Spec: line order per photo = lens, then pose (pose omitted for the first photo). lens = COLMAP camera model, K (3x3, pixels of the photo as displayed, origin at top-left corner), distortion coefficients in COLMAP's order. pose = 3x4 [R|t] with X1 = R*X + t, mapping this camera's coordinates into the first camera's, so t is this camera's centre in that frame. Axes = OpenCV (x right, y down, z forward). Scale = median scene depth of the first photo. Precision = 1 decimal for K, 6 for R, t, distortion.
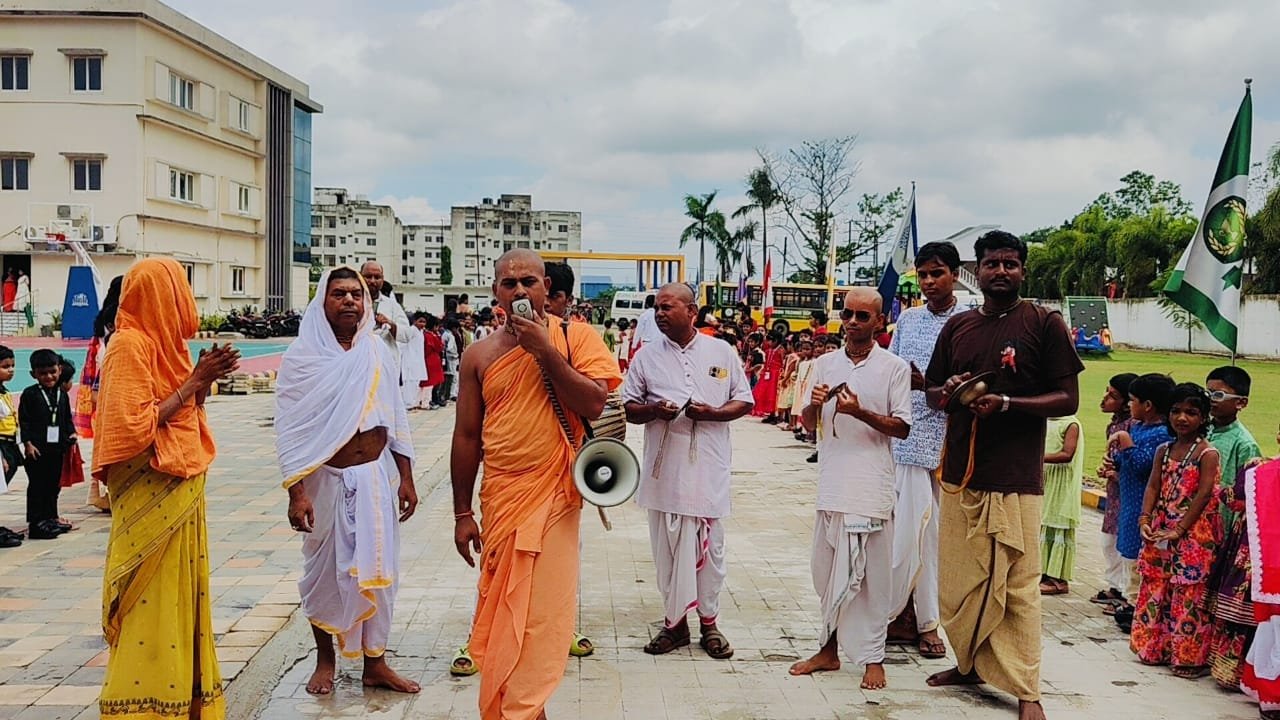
lens RADIAL K [[1090.8, 0, 640.0], [0, 1090.8, 360.0], [0, 0, 1]] dist [0.005876, -0.003361]
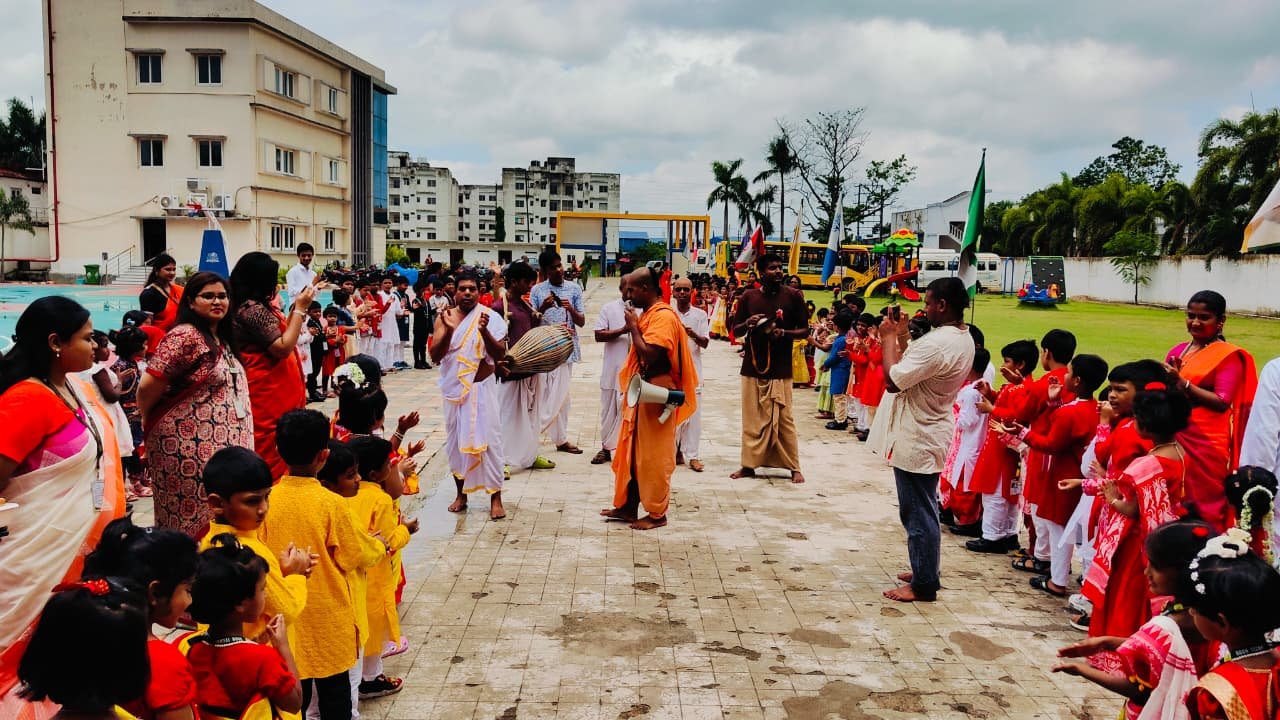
lens RADIAL K [[1090.8, 0, 640.0], [0, 1090.8, 360.0], [0, 0, 1]] dist [0.005876, -0.003361]
pose [[0.999212, 0.006902, -0.039081, 0.012963], [-0.005053, 0.998872, 0.047216, 0.000025], [0.039363, -0.046981, 0.998120, -0.133358]]
